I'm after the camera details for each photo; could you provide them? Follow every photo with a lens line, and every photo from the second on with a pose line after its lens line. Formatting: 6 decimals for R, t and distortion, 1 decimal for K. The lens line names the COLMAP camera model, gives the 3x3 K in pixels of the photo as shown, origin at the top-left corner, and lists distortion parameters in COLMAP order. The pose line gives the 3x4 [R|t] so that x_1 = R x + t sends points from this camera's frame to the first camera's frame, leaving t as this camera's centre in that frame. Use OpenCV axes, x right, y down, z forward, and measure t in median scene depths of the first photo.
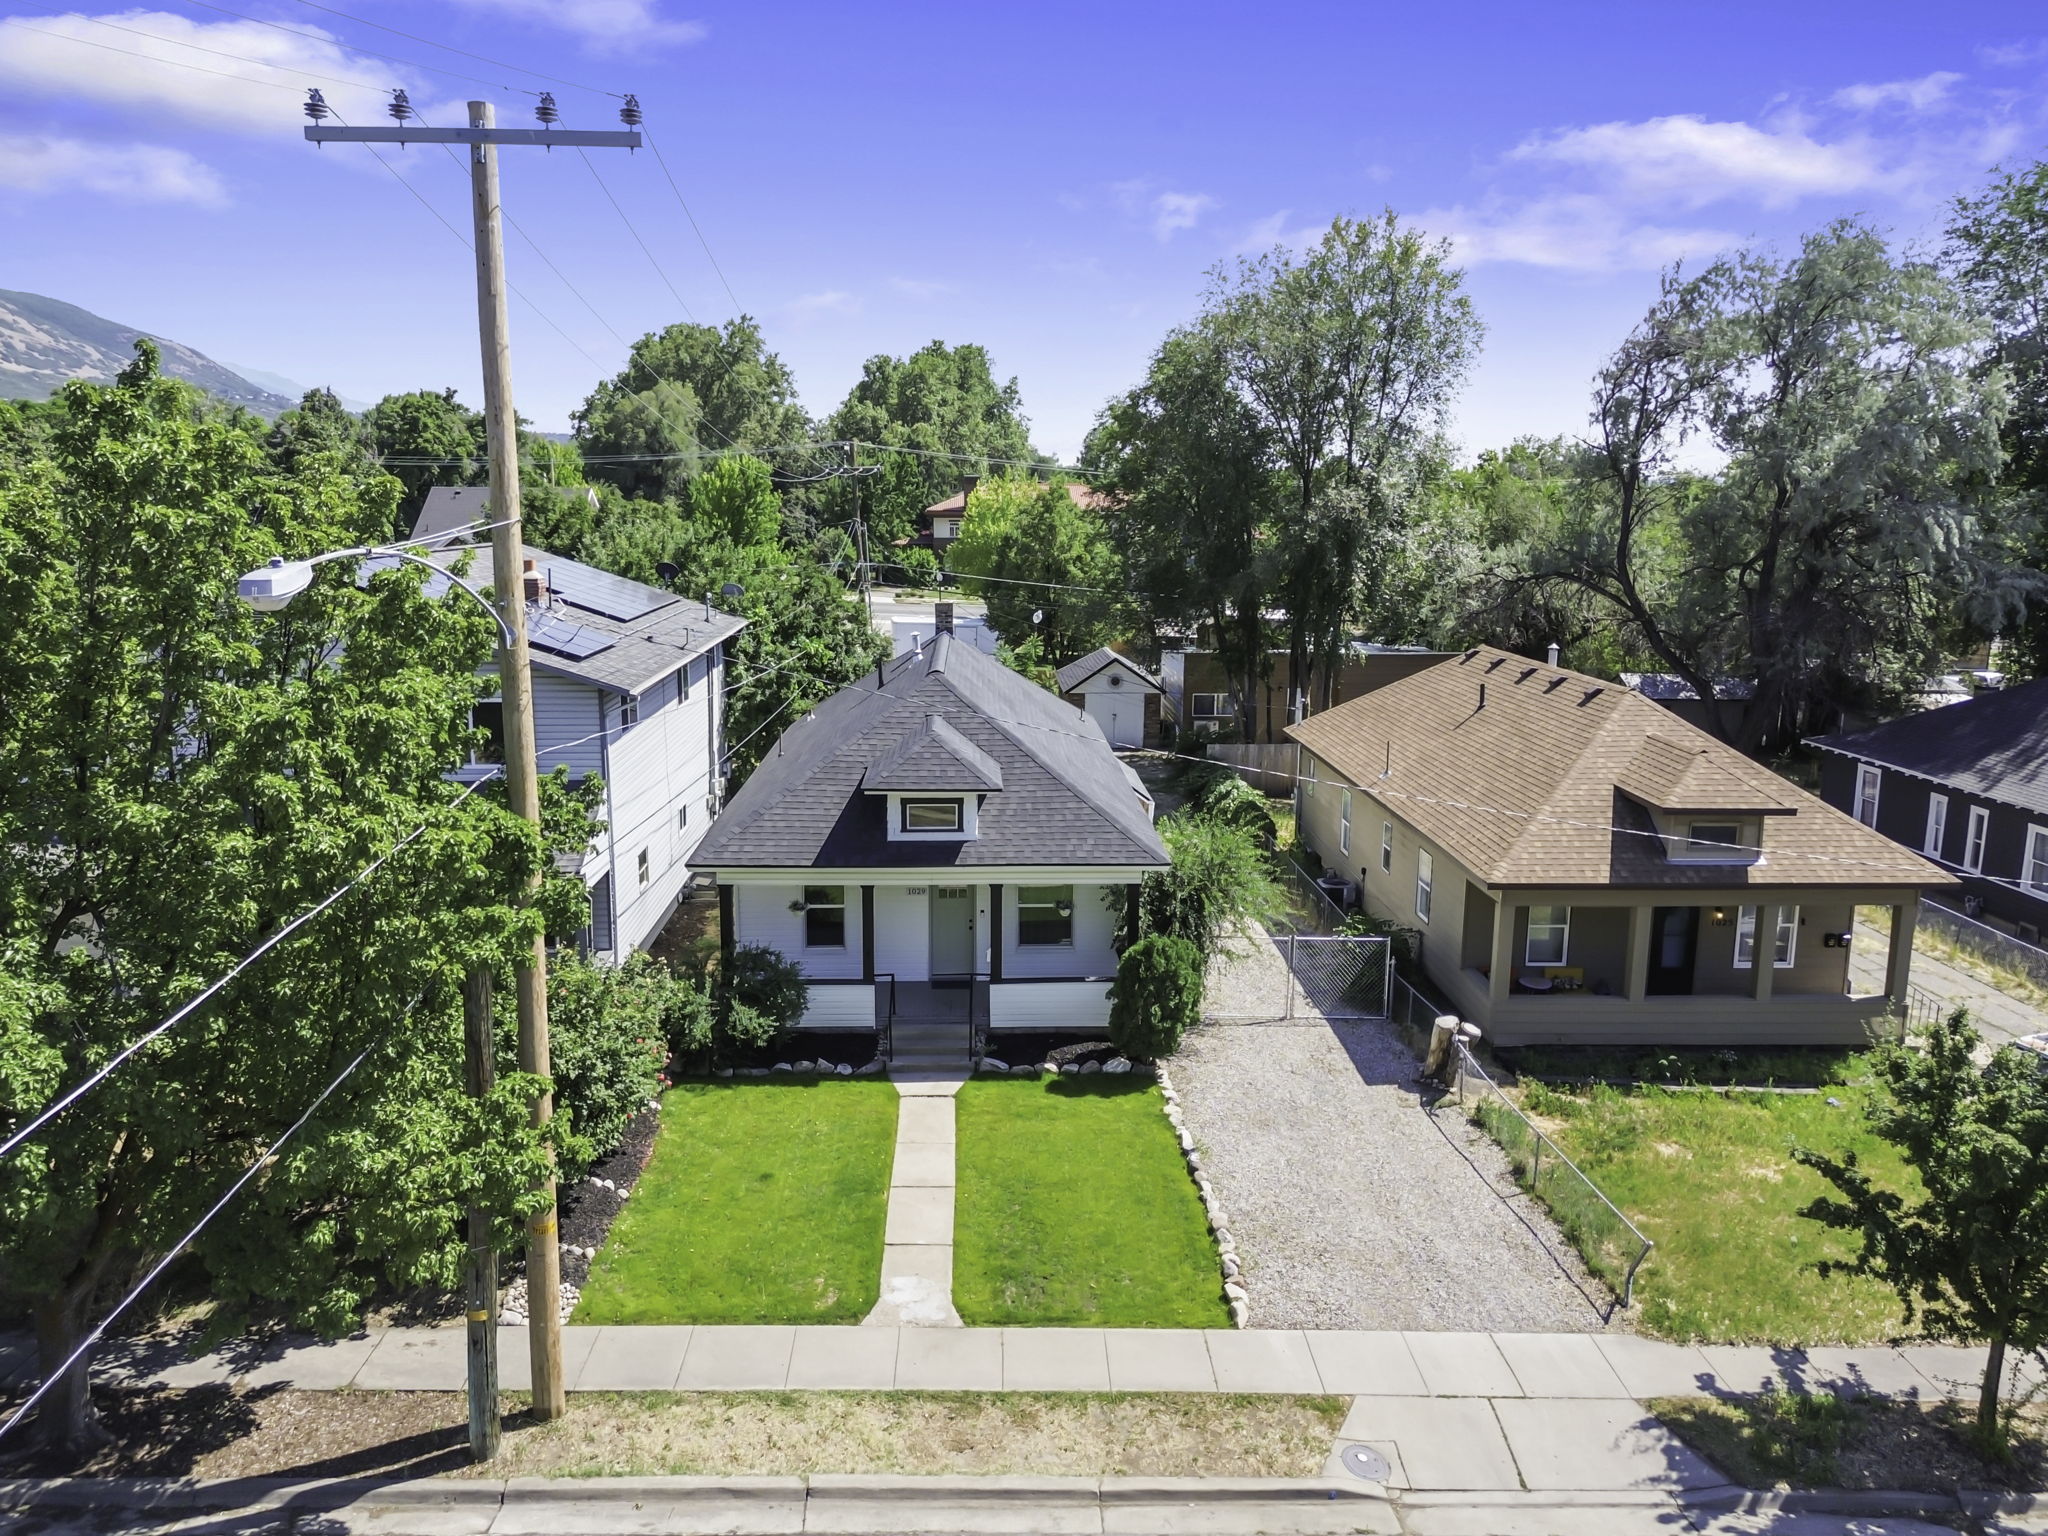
lens RADIAL K [[1454.7, 0, 1026.1], [0, 1454.7, 759.4], [0, 0, 1]] dist [0.060799, -0.048640]
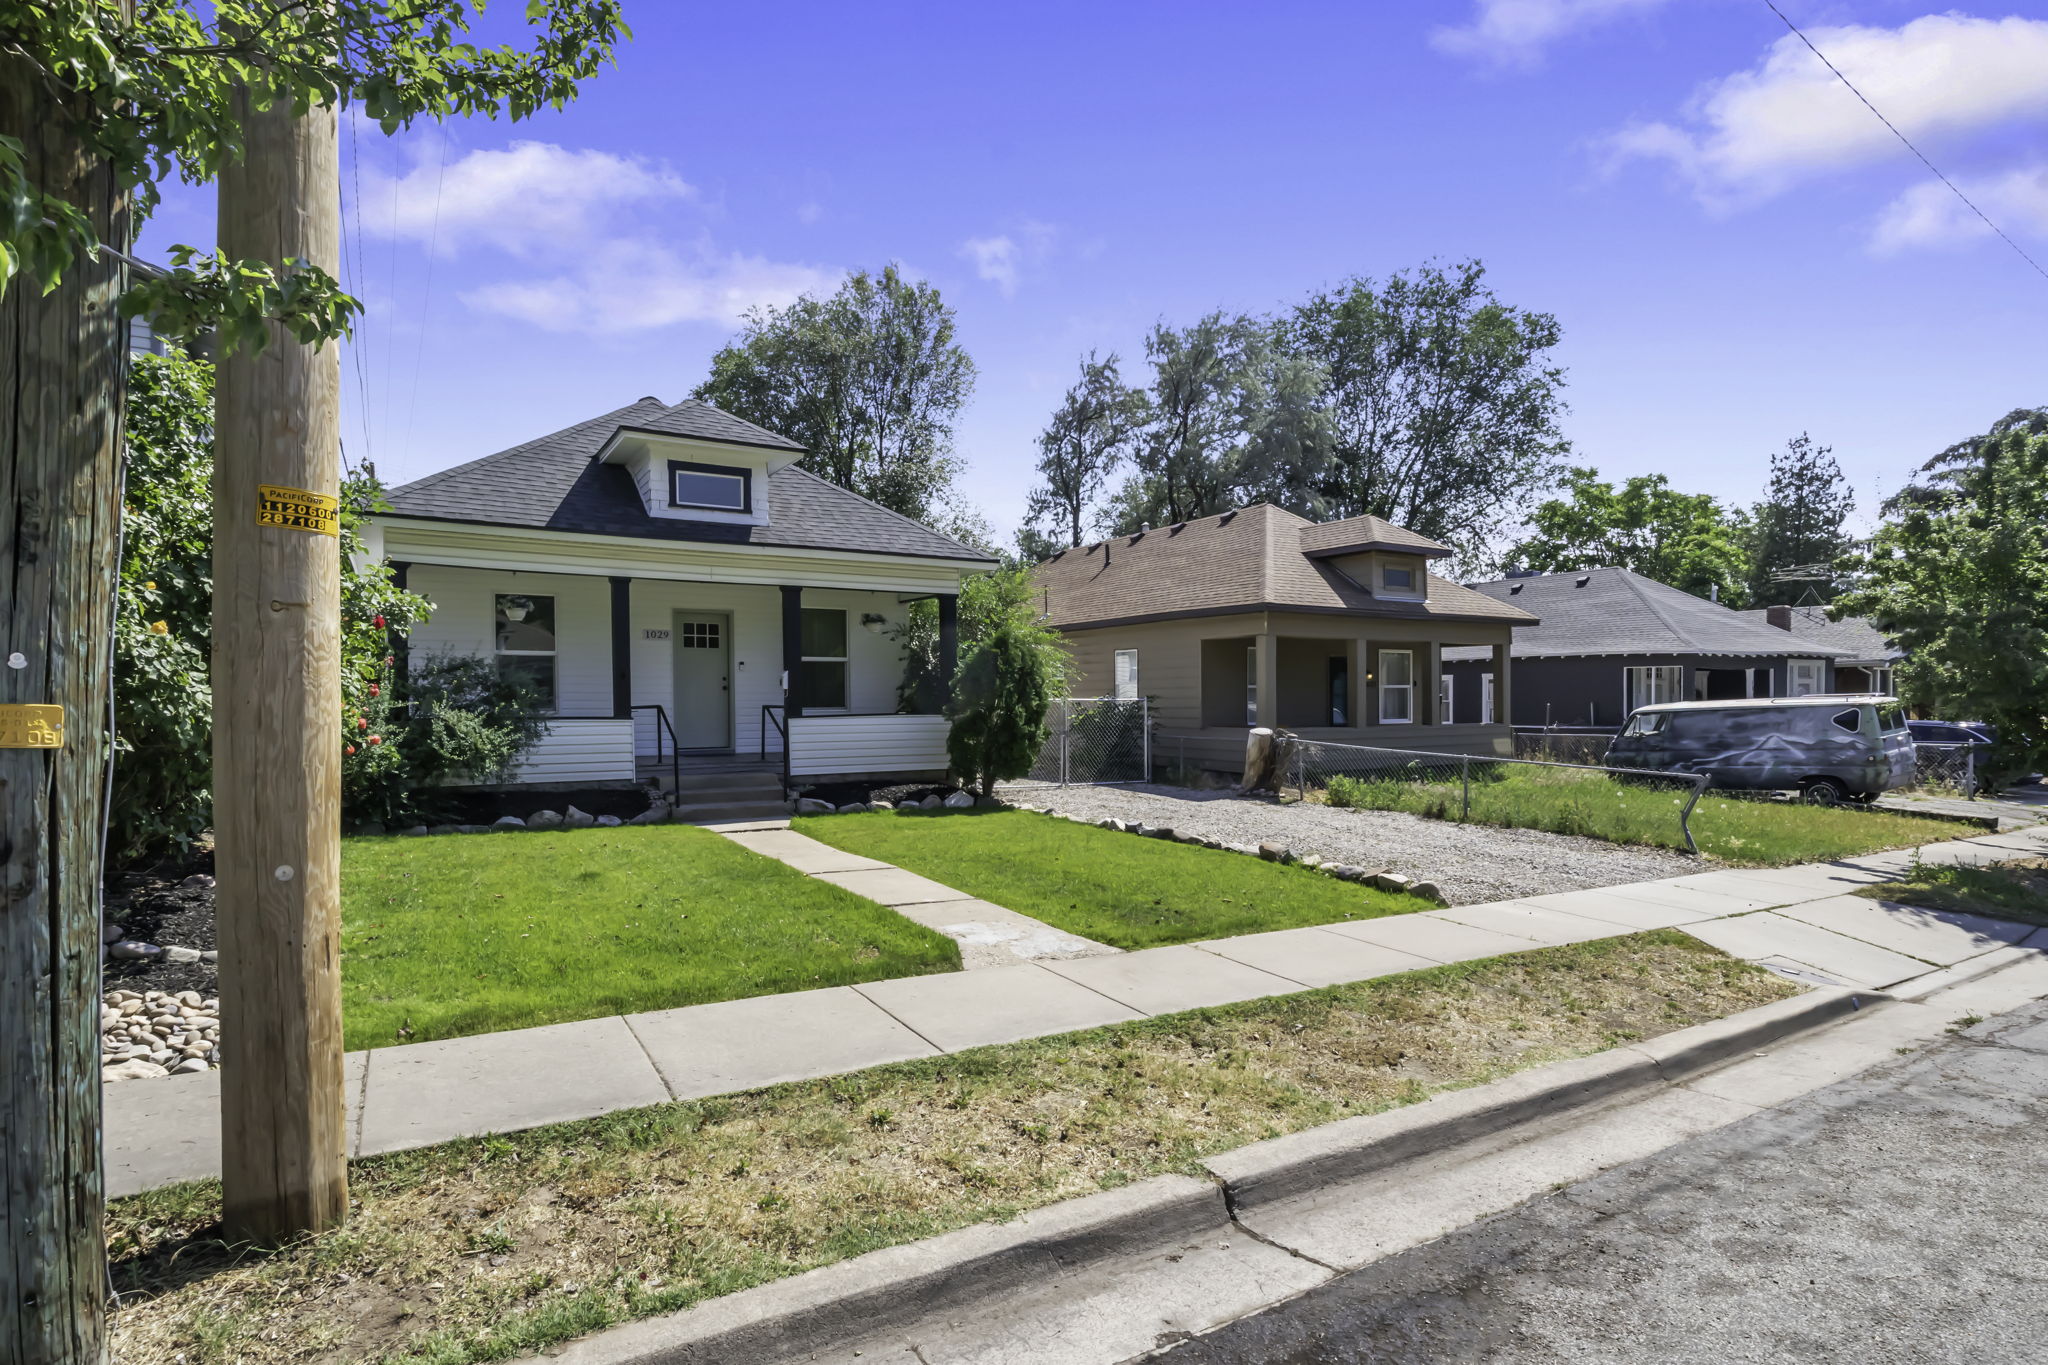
lens RADIAL K [[1035.2, 0, 1023.6], [0, 1035.2, 722.8], [0, 0, 1]] dist [-0.012340, 0.002471]
pose [[0.872939, -0.022208, 0.487324, -0.193477], [0.099451, 0.986085, -0.133210, 0.255122], [-0.477584, 0.164749, 0.863001, 0.487692]]
